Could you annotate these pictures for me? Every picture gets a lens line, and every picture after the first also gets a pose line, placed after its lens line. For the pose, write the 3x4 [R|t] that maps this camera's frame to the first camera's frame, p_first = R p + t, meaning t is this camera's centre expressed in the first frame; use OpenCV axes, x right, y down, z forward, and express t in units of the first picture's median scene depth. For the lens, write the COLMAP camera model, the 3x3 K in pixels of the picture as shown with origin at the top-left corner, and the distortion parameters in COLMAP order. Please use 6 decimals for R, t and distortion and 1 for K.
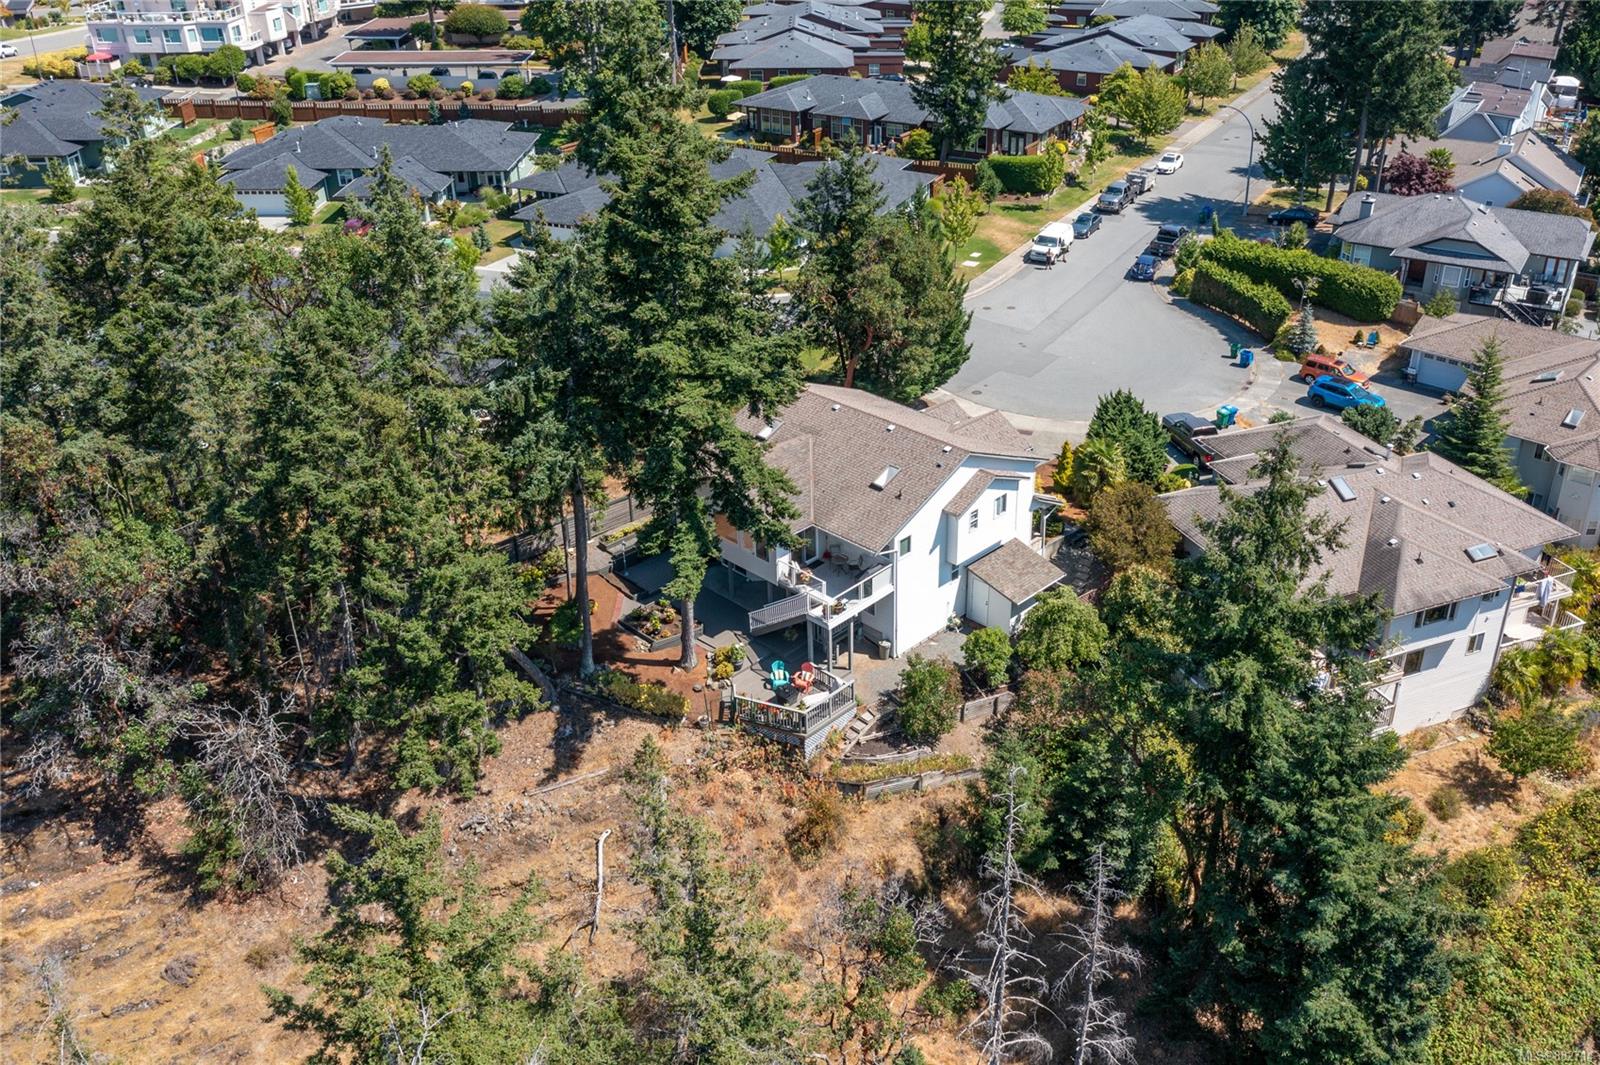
lens RADIAL K [[1260.6, 0, 800.0], [0, 1260.6, 532.5], [0, 0, 1]] dist [-0.000576, -0.003057]
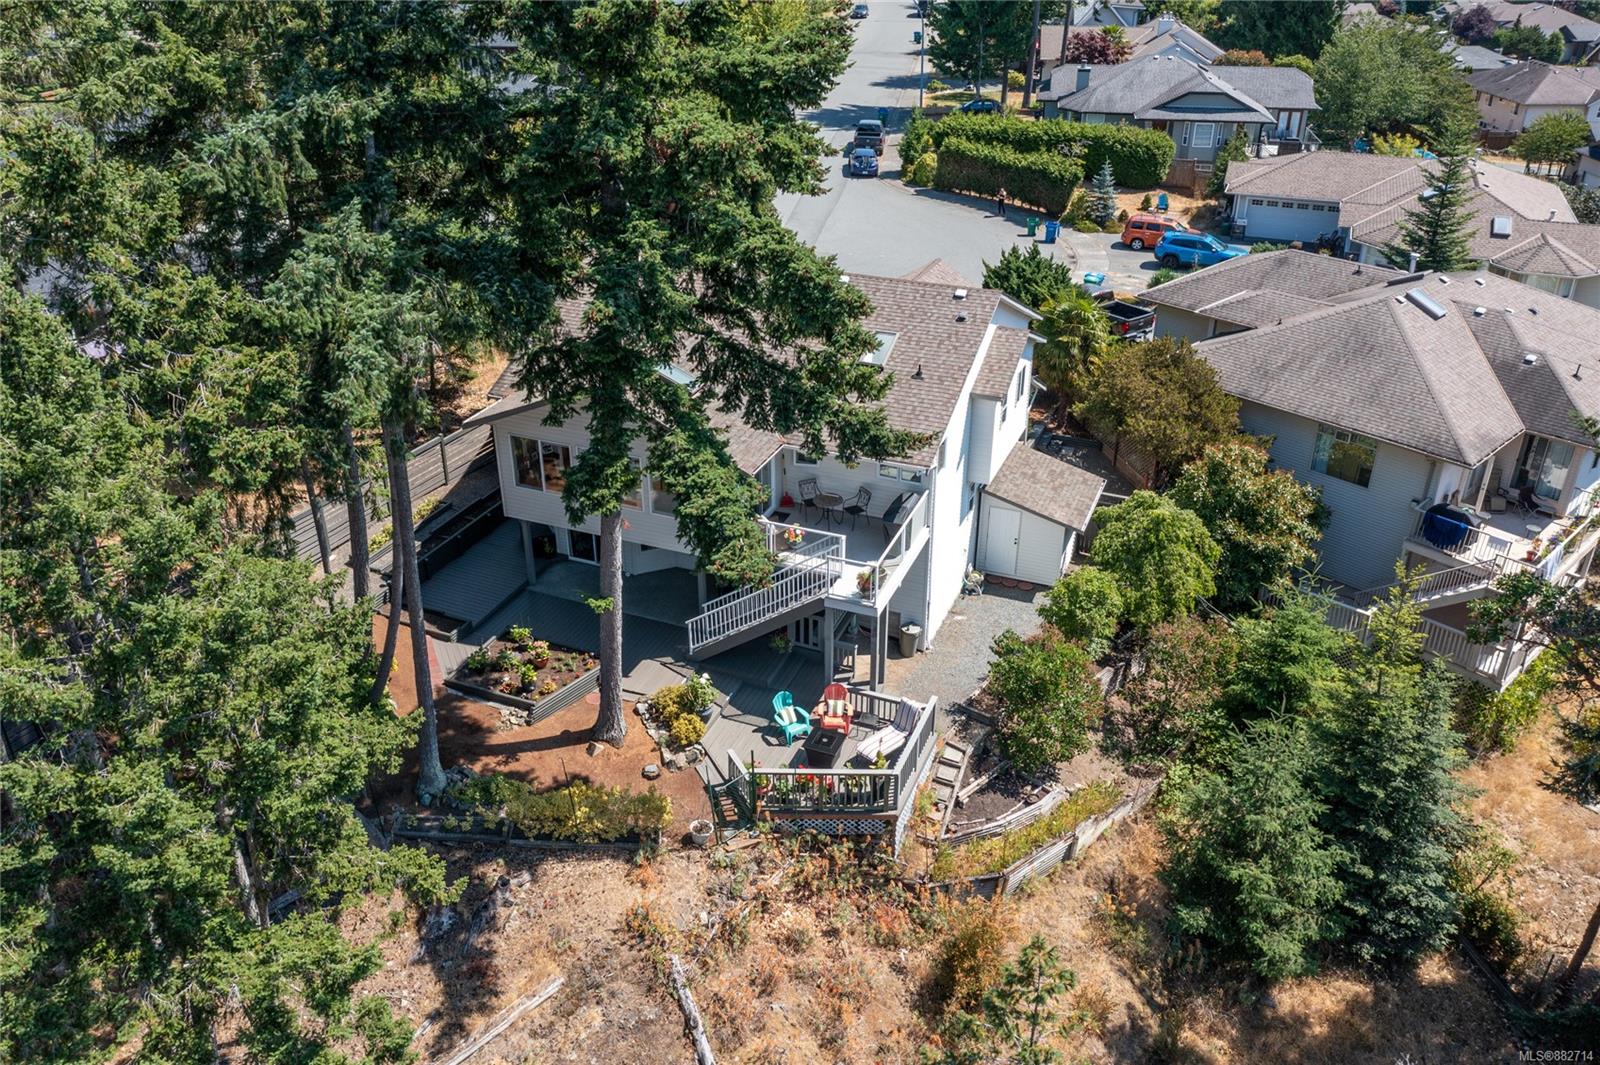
lens RADIAL K [[1213.3, 0, 748.0], [0, 1213.3, 565.8], [0, 0, 1]] dist [-0.000461, 0.000960]
pose [[0.932933, -0.168336, 0.318274, -0.192544], [0.165975, 0.985518, 0.034733, 0.026396], [-0.319512, 0.020422, 0.947362, 0.498942]]
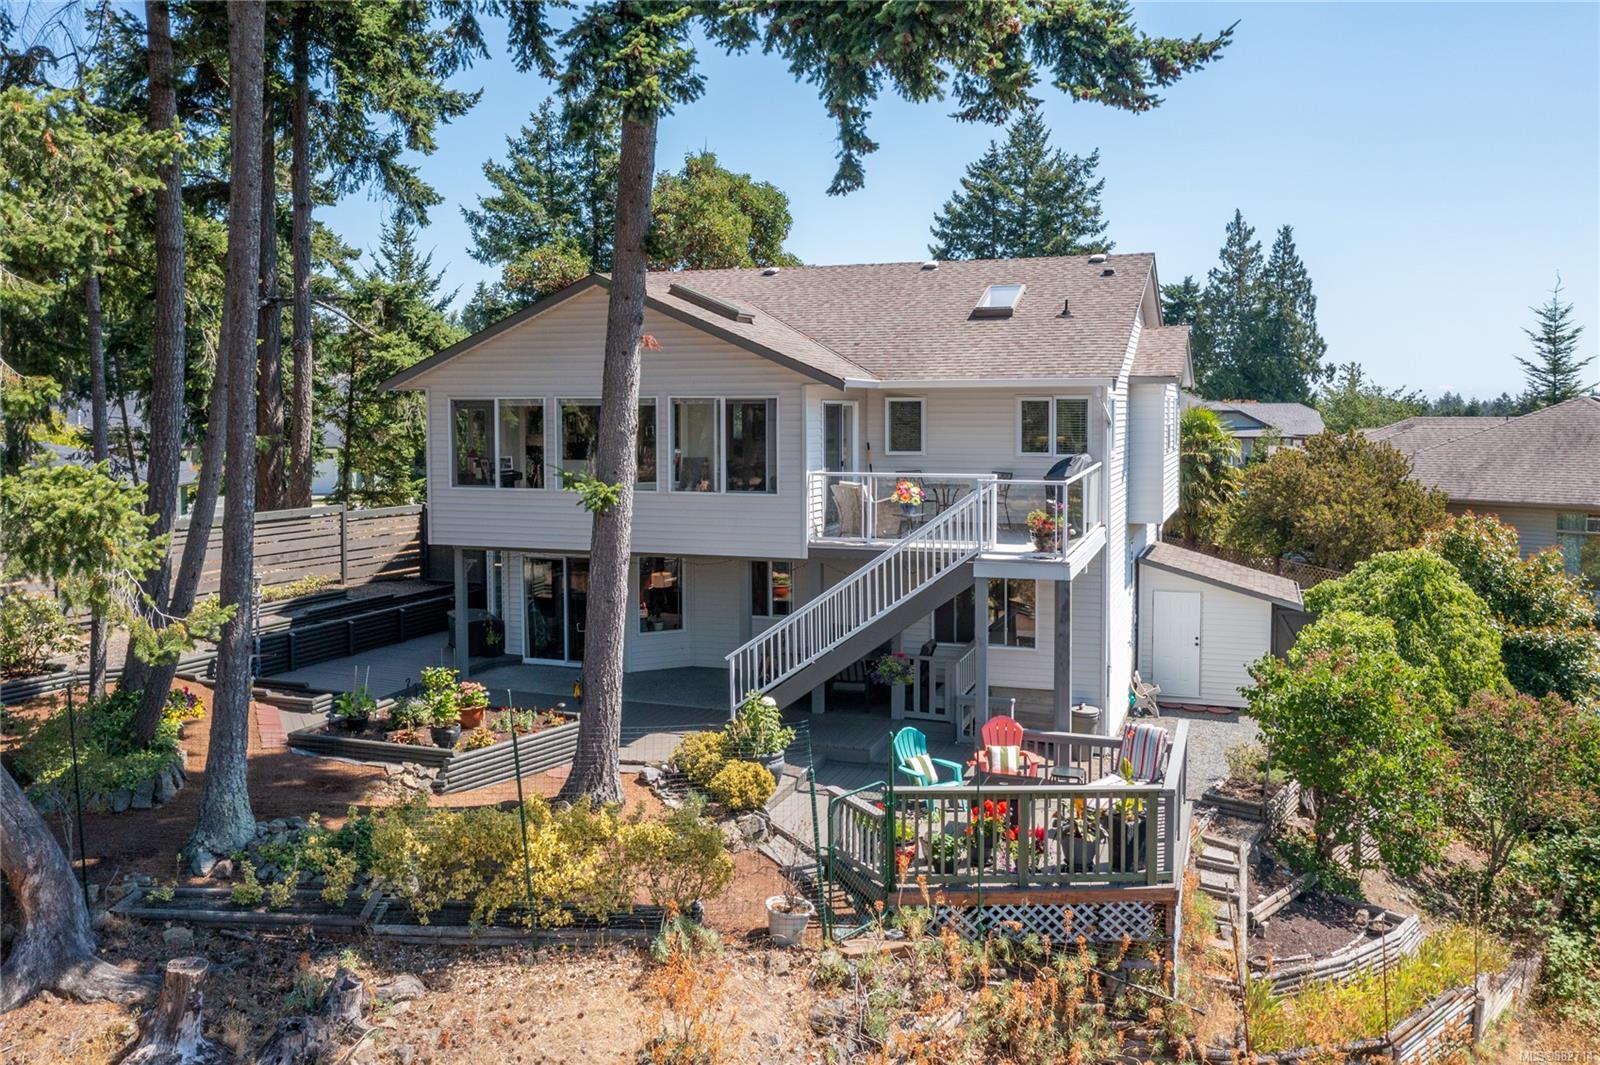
lens RADIAL K [[1260.6, 0, 800.0], [0, 1260.6, 532.5], [0, 0, 1]] dist [-0.000576, -0.003057]
pose [[0.903218, -0.016855, 0.428850, -0.173170], [0.185849, 0.916044, -0.355420, 0.163346], [-0.386855, 0.400724, 0.830520, 0.737247]]
